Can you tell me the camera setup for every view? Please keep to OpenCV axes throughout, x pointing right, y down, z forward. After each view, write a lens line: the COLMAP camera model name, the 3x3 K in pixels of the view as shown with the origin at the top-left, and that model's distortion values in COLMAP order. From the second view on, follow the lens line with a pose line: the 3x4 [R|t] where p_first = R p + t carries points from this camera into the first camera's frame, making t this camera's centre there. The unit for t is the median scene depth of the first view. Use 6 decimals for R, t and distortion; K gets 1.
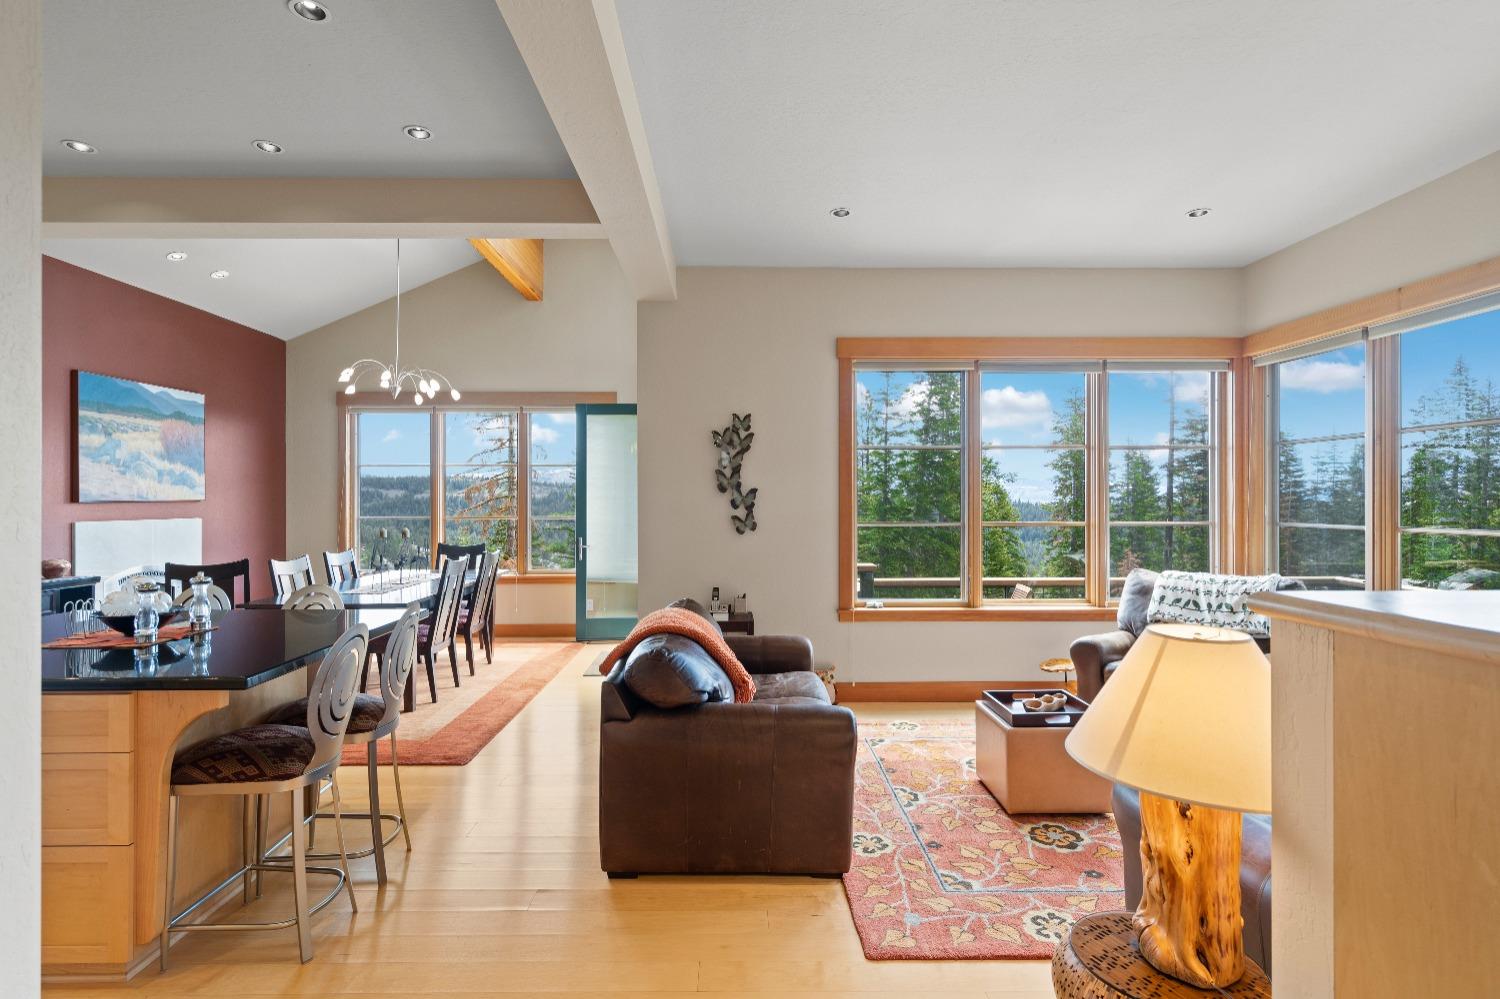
lens RADIAL K [[738.3, 0, 742.2], [0, 738.3, 496.8], [0, 0, 1]] dist [0.002224, 0.000409]
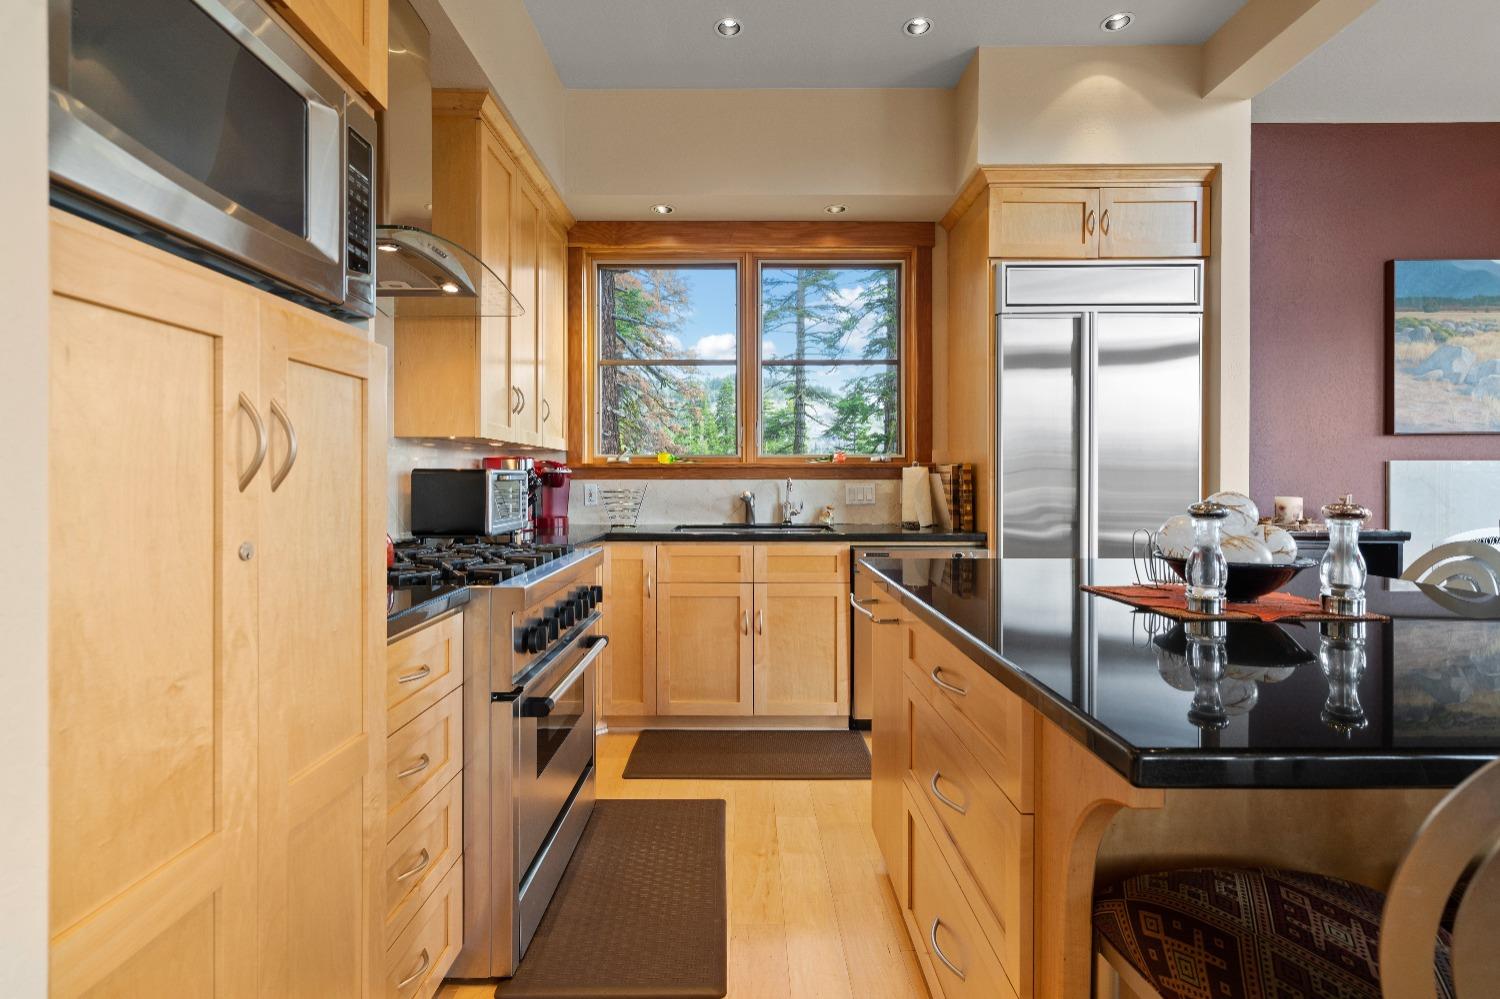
lens RADIAL K [[728.5, 0, 748.2], [0, 728.5, 478.1], [0, 0, 1]] dist [0.001316, 0.001290]
pose [[-0.011332, 0.001294, -0.999935, -0.135705], [0.000218, 0.999999, 0.001292, 0.048241], [0.999936, -0.000204, -0.011332, 0.328638]]
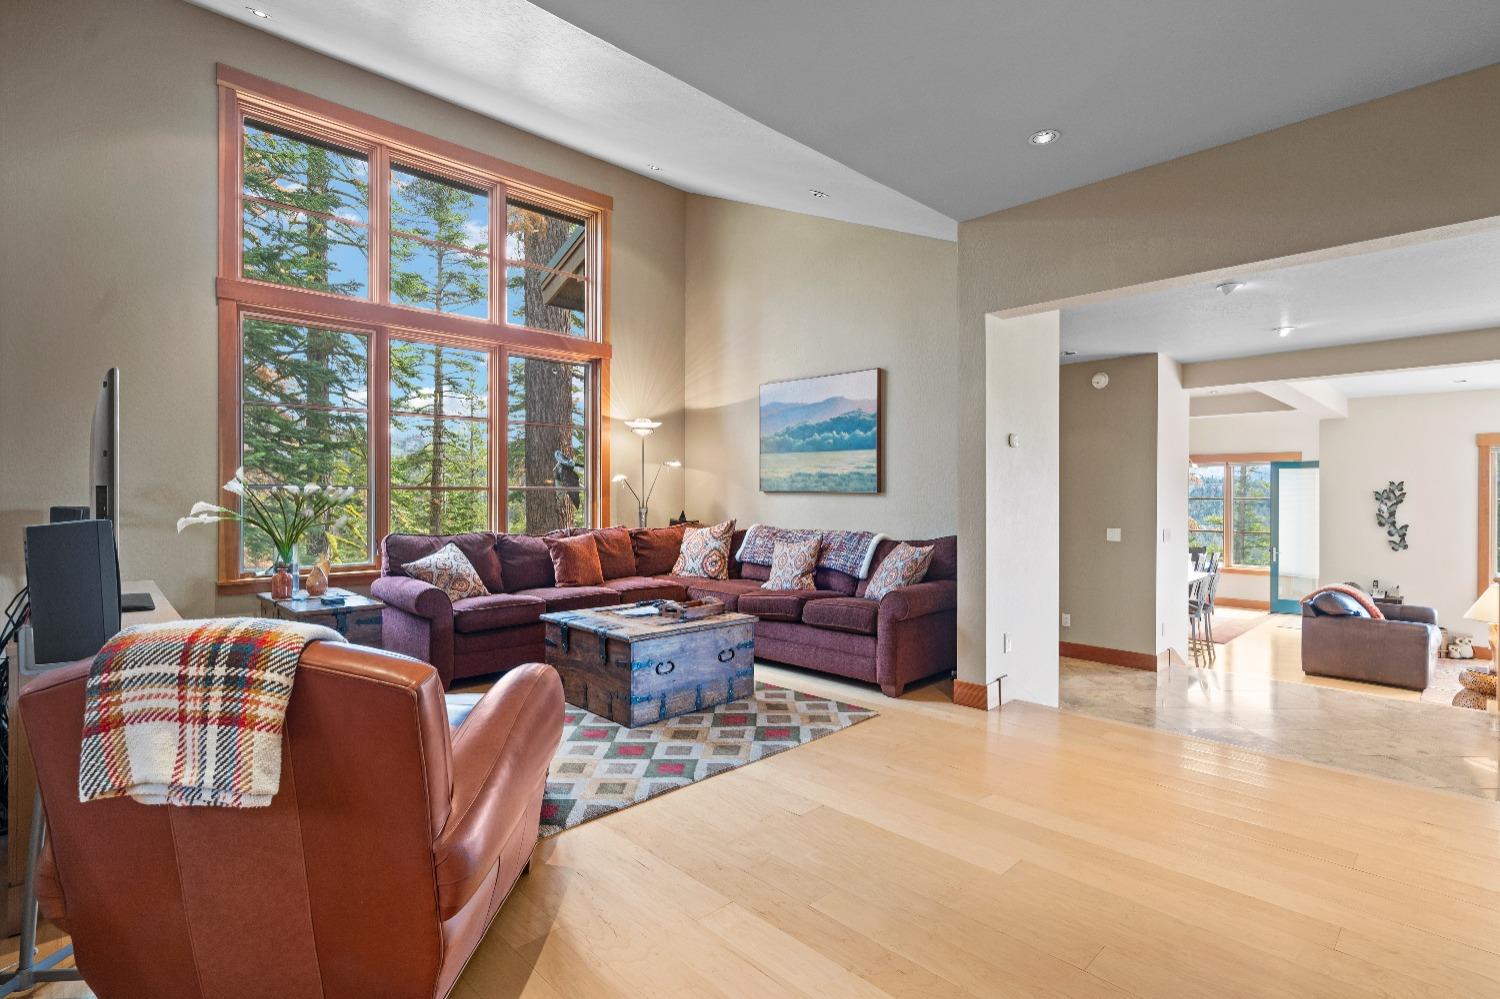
lens RADIAL K [[723.4, 0, 750.0], [0, 723.4, 499.5], [0, 0, 1]] dist [0.007448, 0.000712]
pose [[0.691960, 0.004795, -0.721920, 0.194372], [-0.000121, 0.999979, 0.006527, -0.086665], [0.721936, -0.004429, 0.691946, -1.355843]]
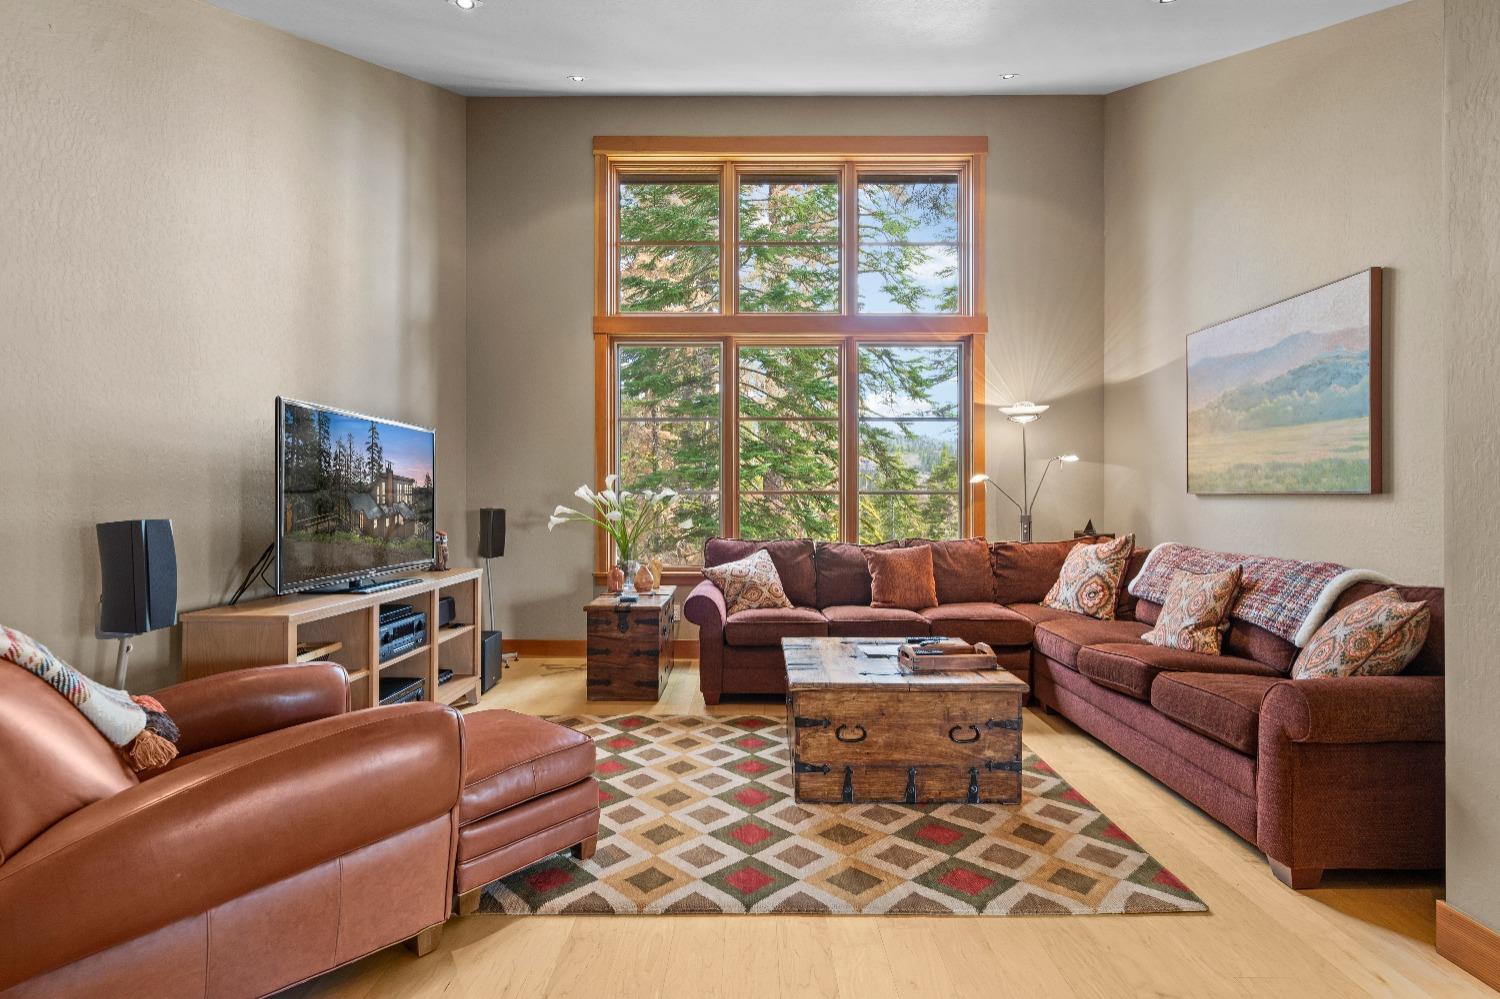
lens RADIAL K [[720.3, 0, 735.5], [0, 720.3, 500.7], [0, 0, 1]] dist [0.001801, 0.000638]
pose [[-0.010573, 0.000270, -0.999944, 0.141718], [0.000288, 1.000000, 0.000267, -0.084831], [0.999944, -0.000285, -0.010573, -0.971251]]
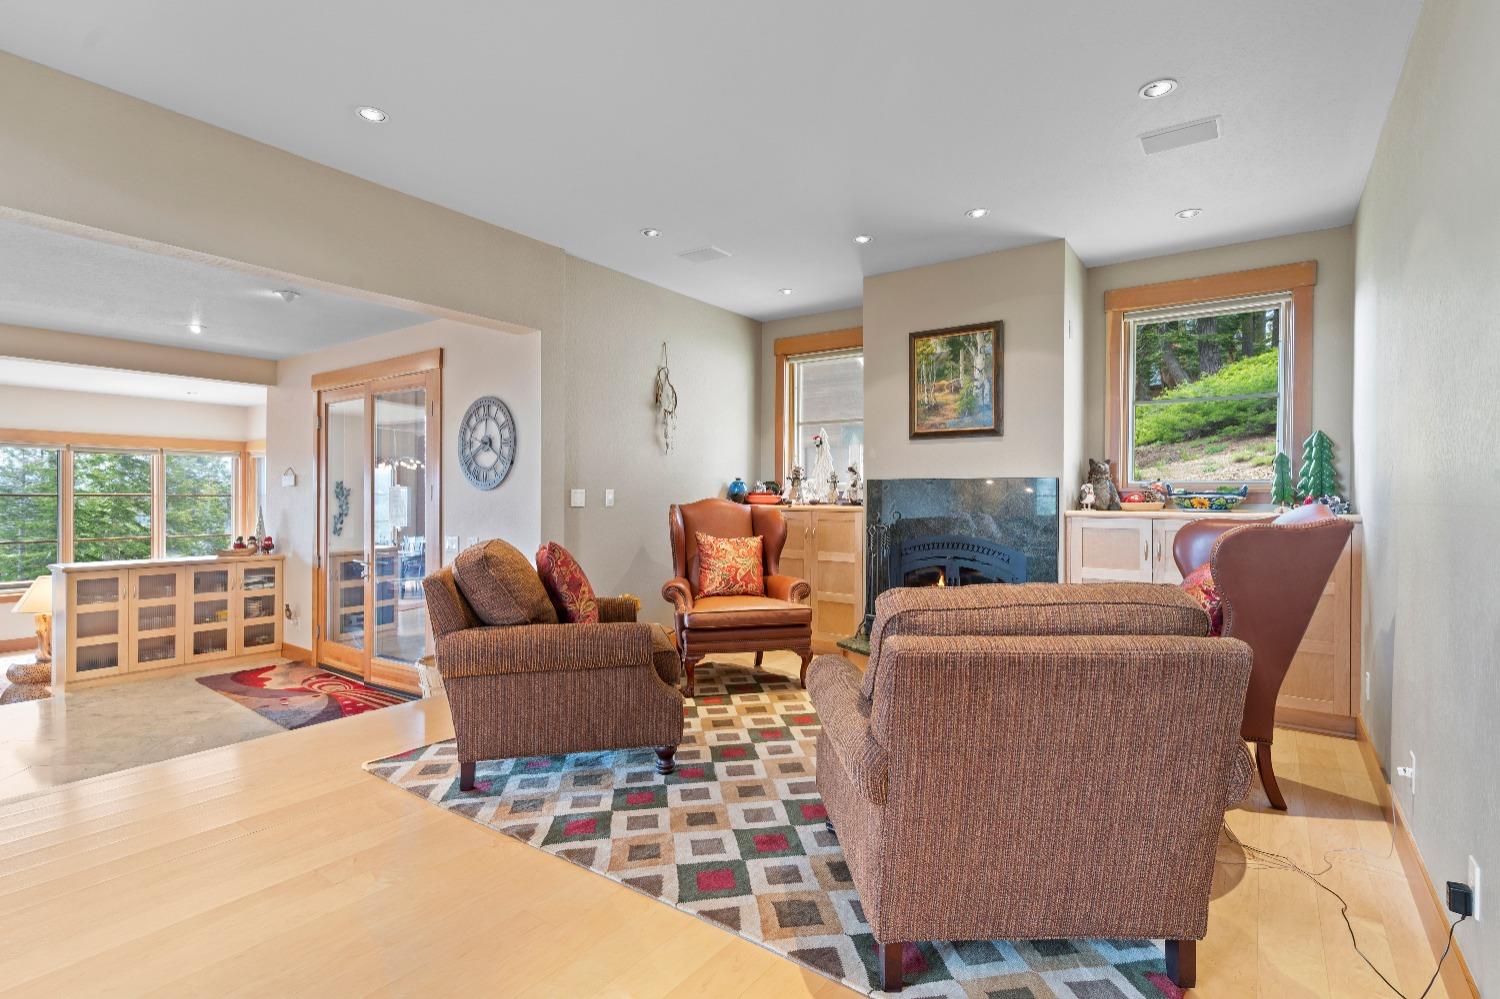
lens RADIAL K [[720.3, 0, 735.5], [0, 720.3, 500.7], [0, 0, 1]] dist [0.001801, 0.000638]
pose [[0.606498, 0.000409, 0.795085, -0.078046], [-0.009931, 0.999926, 0.007061, -0.089521], [-0.795023, -0.012179, 0.606457, -1.333295]]
